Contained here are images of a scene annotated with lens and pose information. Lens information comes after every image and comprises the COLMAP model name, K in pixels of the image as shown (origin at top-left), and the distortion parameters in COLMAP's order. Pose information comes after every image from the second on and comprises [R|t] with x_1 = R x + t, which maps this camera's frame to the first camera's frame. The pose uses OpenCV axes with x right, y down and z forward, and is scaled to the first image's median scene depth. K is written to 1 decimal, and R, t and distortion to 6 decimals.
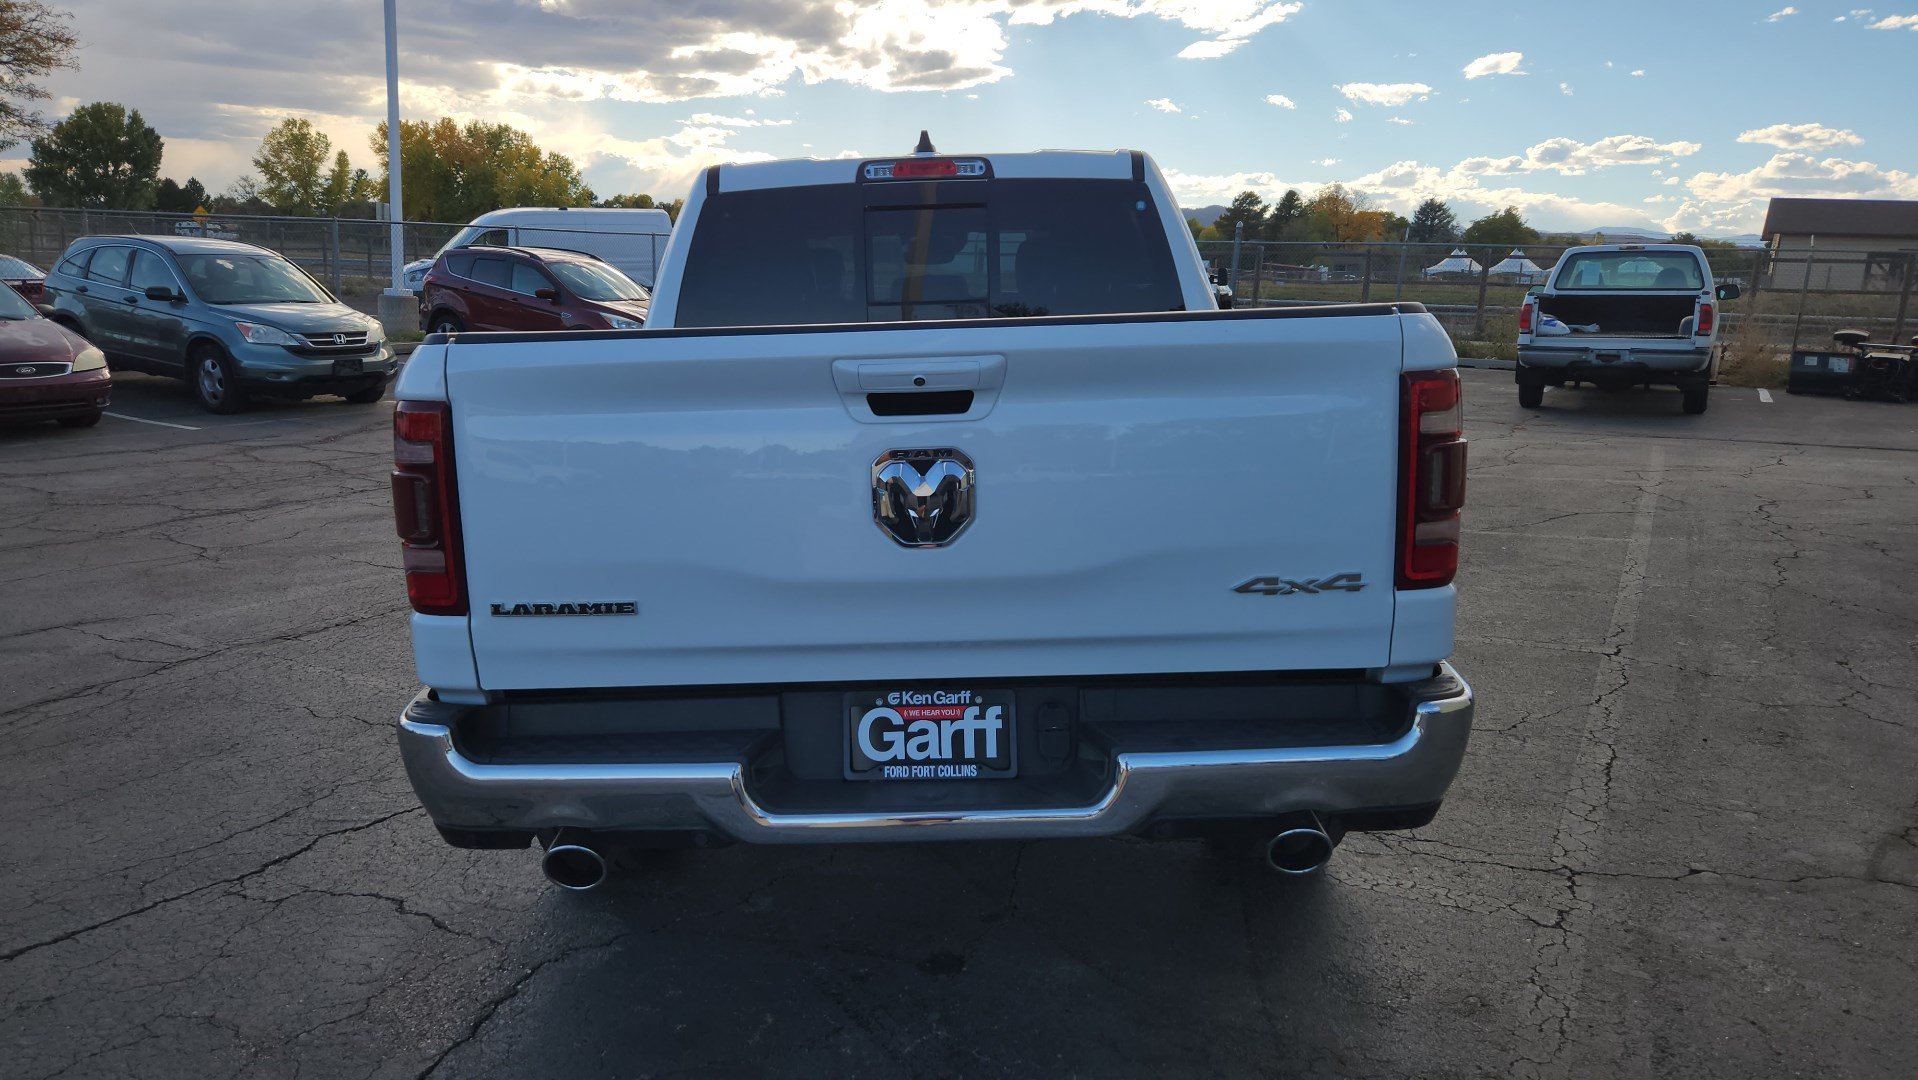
lens RADIAL K [[1292.0, 0, 926.8], [0, 1292.0, 530.0], [0, 0, 1]] dist [0.073080, -0.058260]
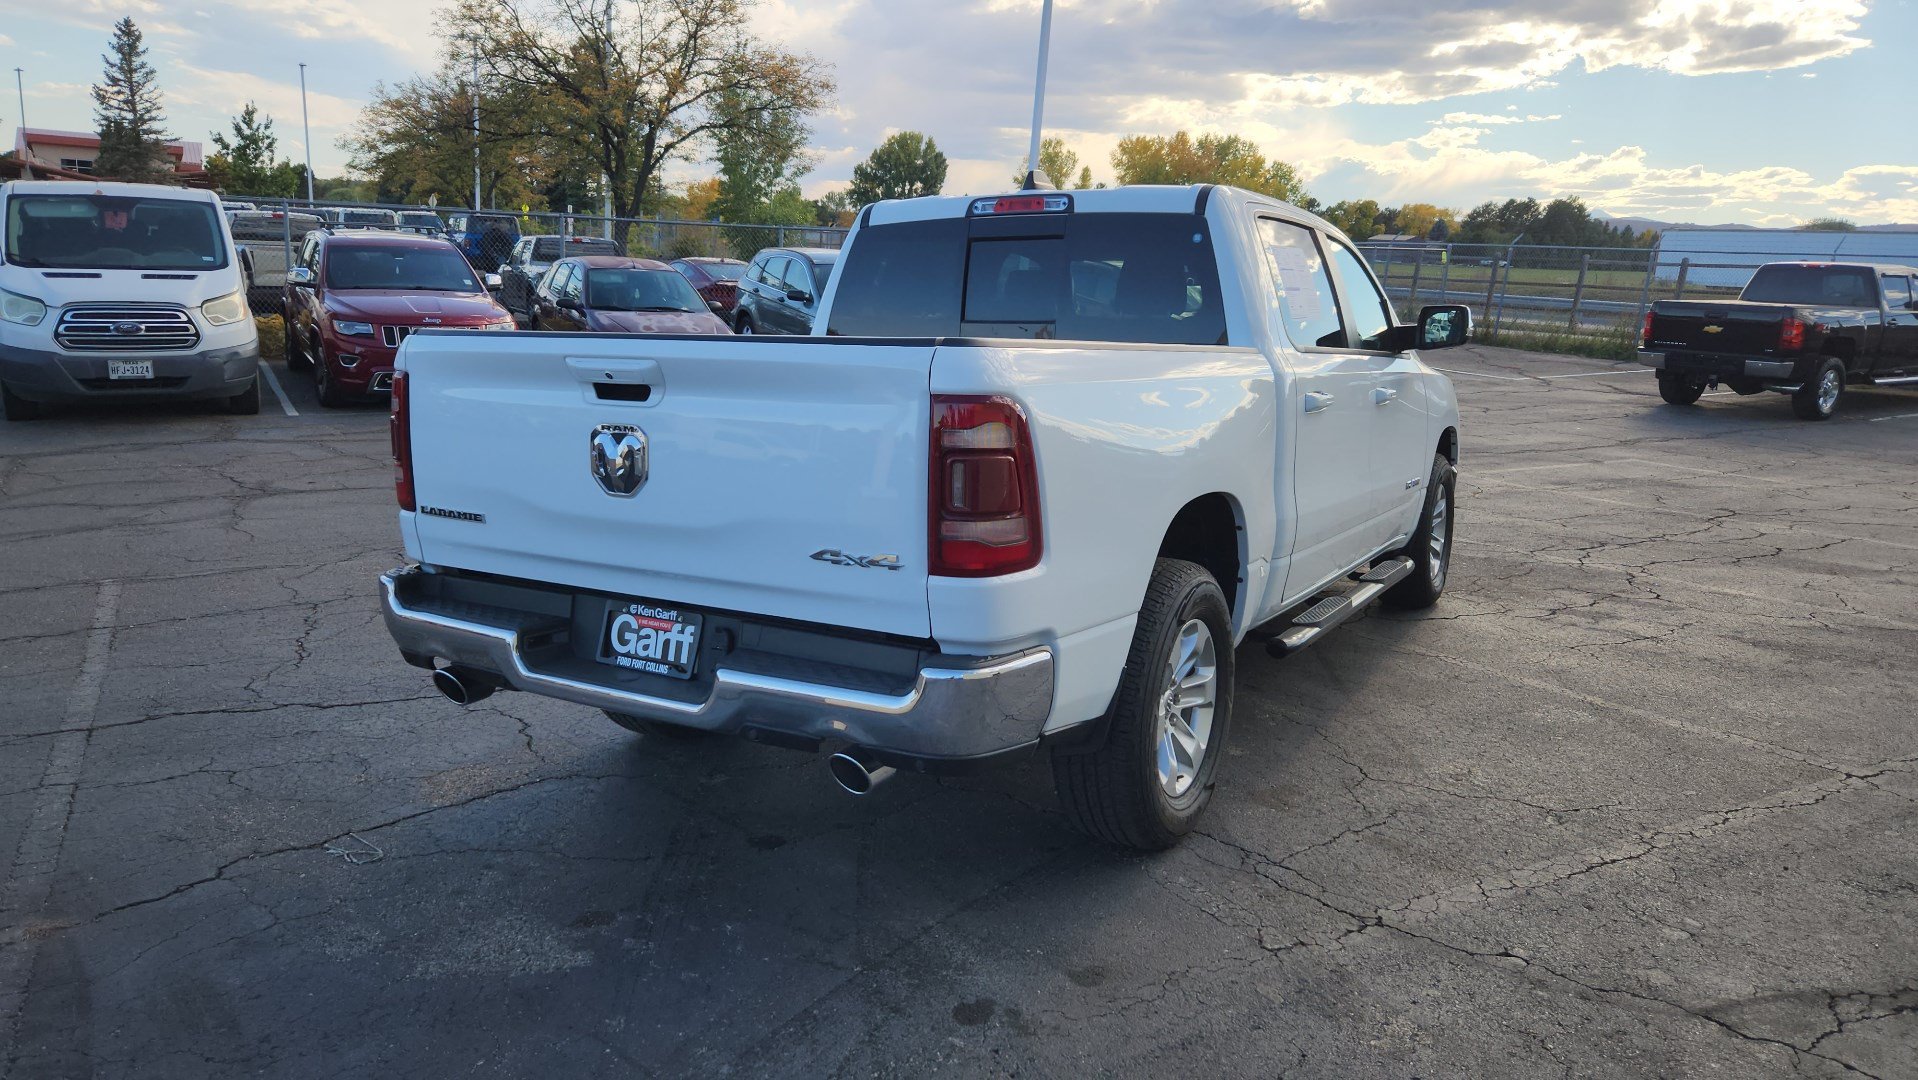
lens RADIAL K [[1293.3, 0, 927.9], [0, 1293.3, 544.1], [0, 0, 1]] dist [0.072242, -0.057692]
pose [[0.864105, 0.121876, -0.488333, 0.902817], [-0.119697, 0.992164, 0.035818, -0.023735], [0.488872, 0.027501, 0.871922, -0.043947]]
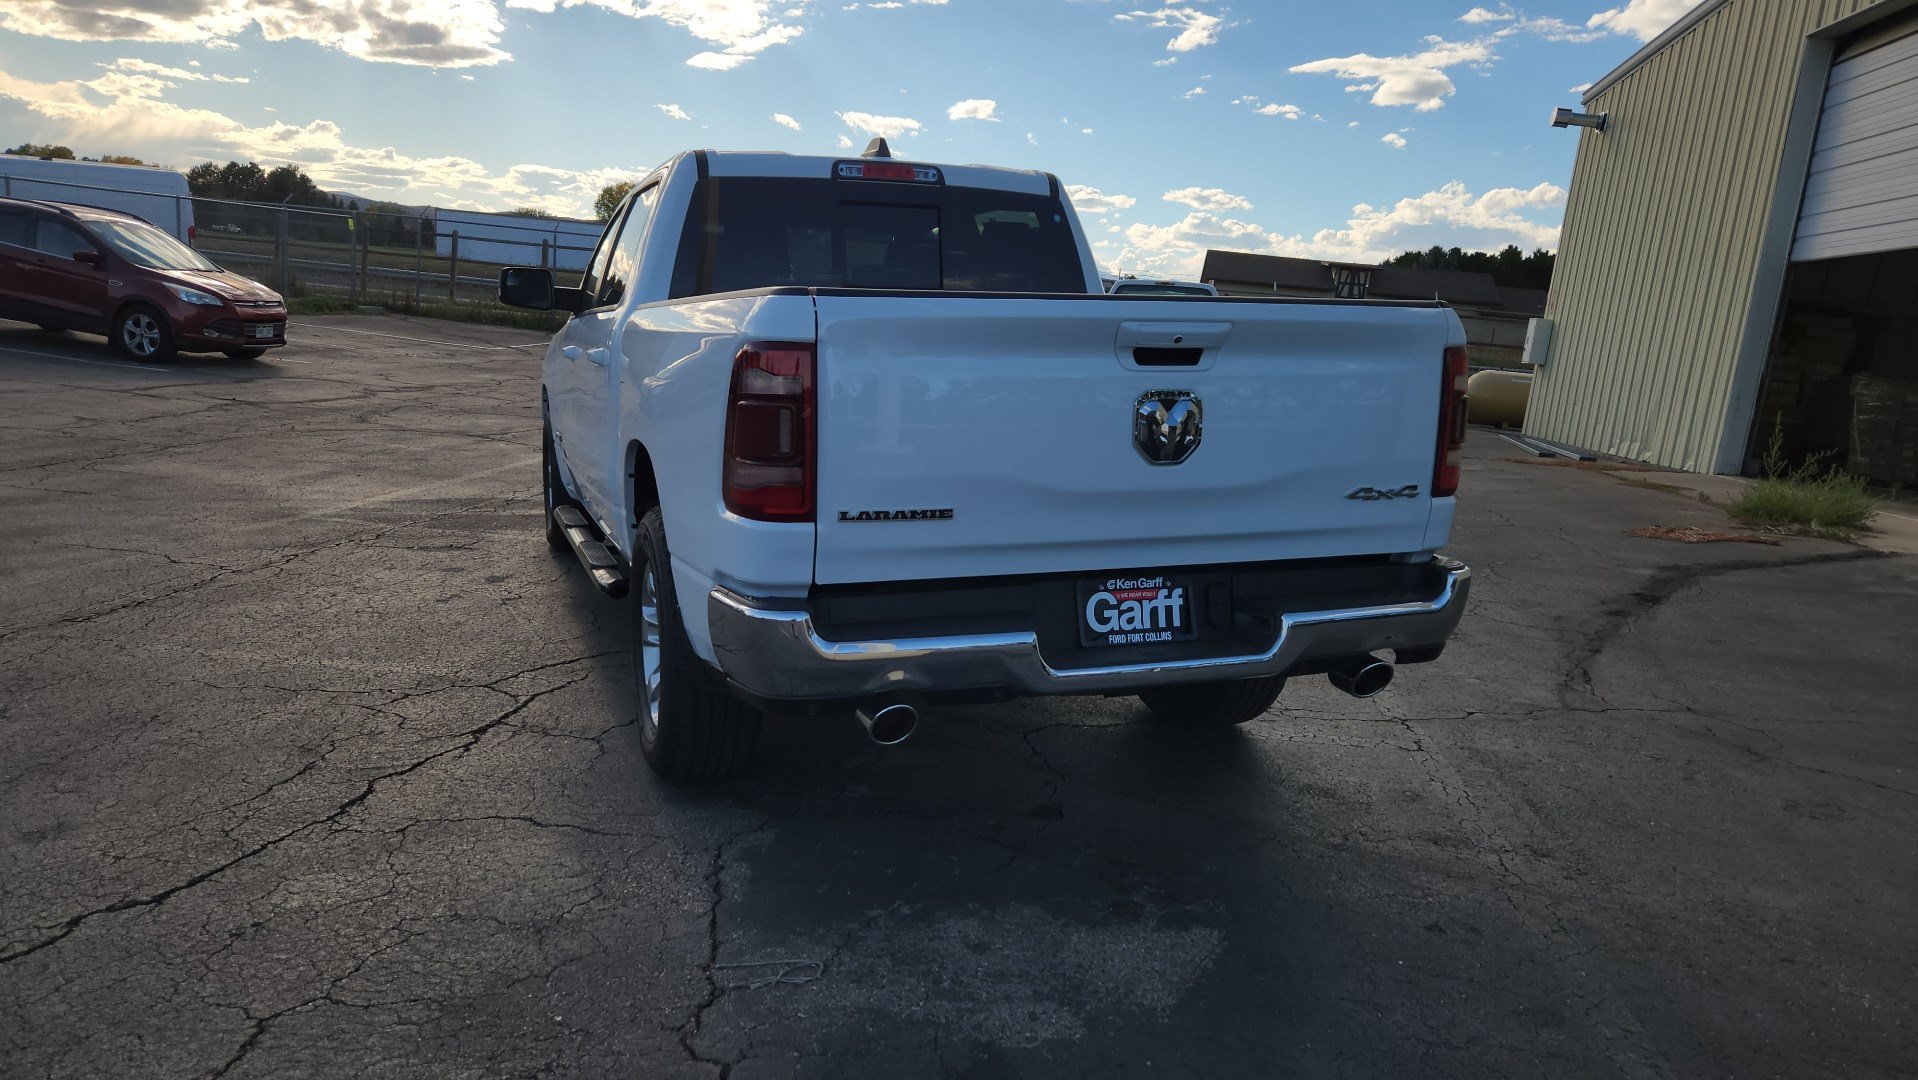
lens RADIAL K [[1282.1, 0, 933.2], [0, 1282.1, 550.2], [0, 0, 1]] dist [0.070807, -0.054752]
pose [[0.931512, -0.017684, 0.363281, -0.666425], [0.013653, 0.999813, 0.013661, 0.075040], [-0.363455, -0.007765, 0.931579, -0.148290]]
